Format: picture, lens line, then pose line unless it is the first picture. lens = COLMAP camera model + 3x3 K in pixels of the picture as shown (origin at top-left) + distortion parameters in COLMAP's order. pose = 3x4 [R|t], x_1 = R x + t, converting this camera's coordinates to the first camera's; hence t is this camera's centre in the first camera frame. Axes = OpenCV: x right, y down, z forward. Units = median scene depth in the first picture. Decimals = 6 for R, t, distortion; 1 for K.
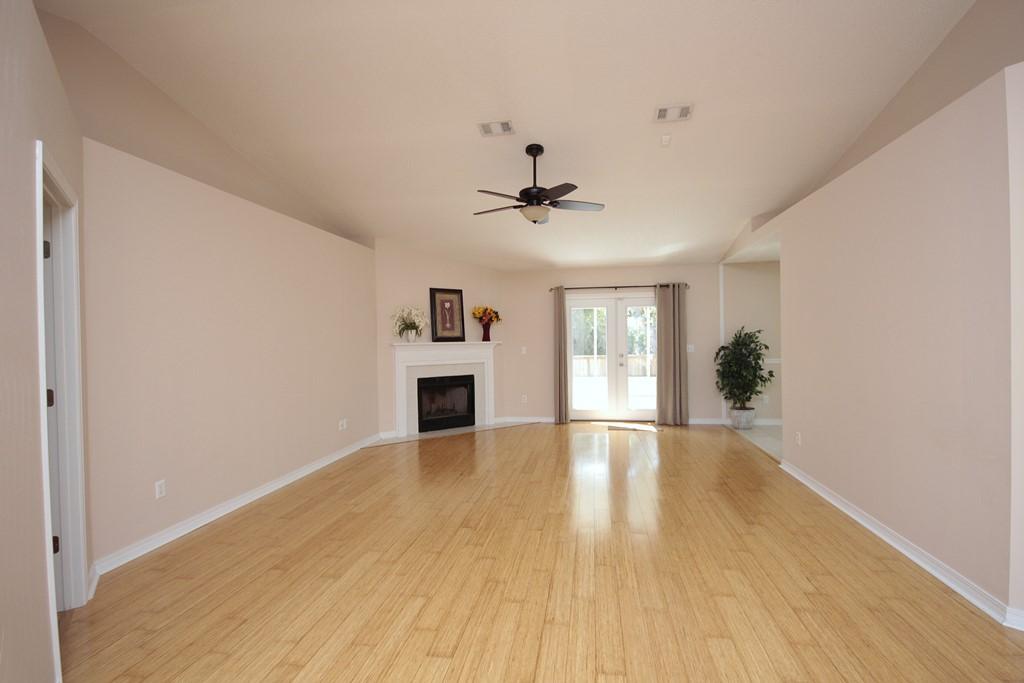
lens RADIAL K [[484.4, 0, 504.2], [0, 484.4, 341.7], [0, 0, 1]] dist [-0.003622, -0.001021]
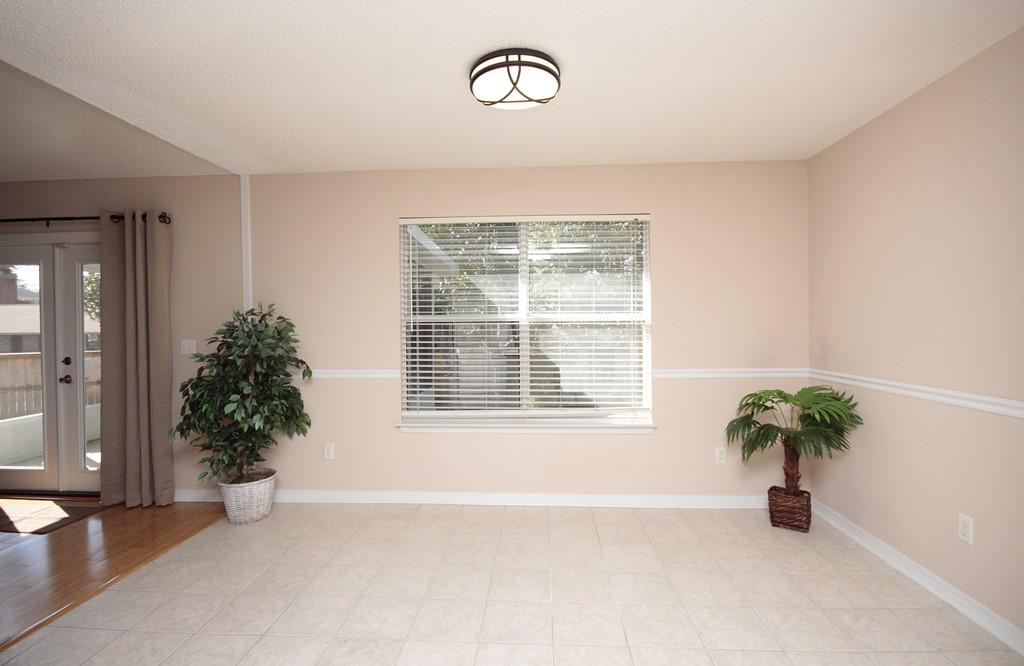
lens RADIAL K [[484.0, 0, 512.0], [0, 484.0, 333.0], [0, 0, 1]] dist [0.016824, 0.000111]
pose [[0.992544, 0.011748, 0.121320, 0.698938], [-0.011946, 0.999928, 0.000907, -0.006184], [-0.121301, -0.002350, 0.992613, 0.502277]]
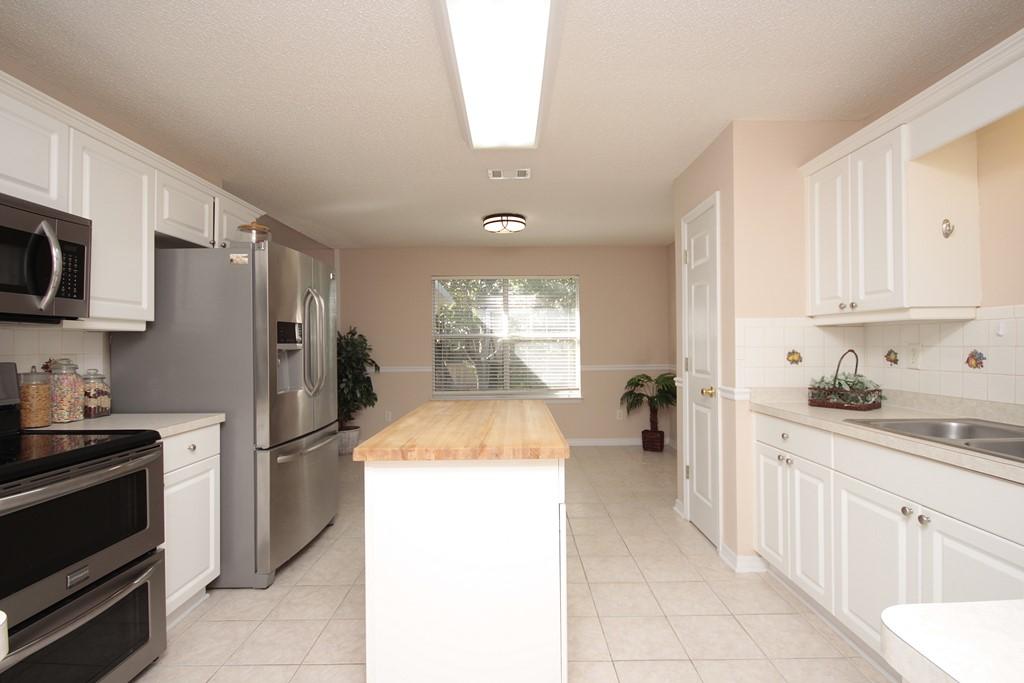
lens RADIAL K [[477.8, 0, 514.6], [0, 477.8, 340.8], [0, 0, 1]] dist [0.036648, -0.023468]
pose [[0.982234, 0.013290, 0.187189, 0.628332], [-0.009985, 0.999777, -0.018585, 0.003575], [-0.187394, 0.016385, 0.982148, 0.163400]]
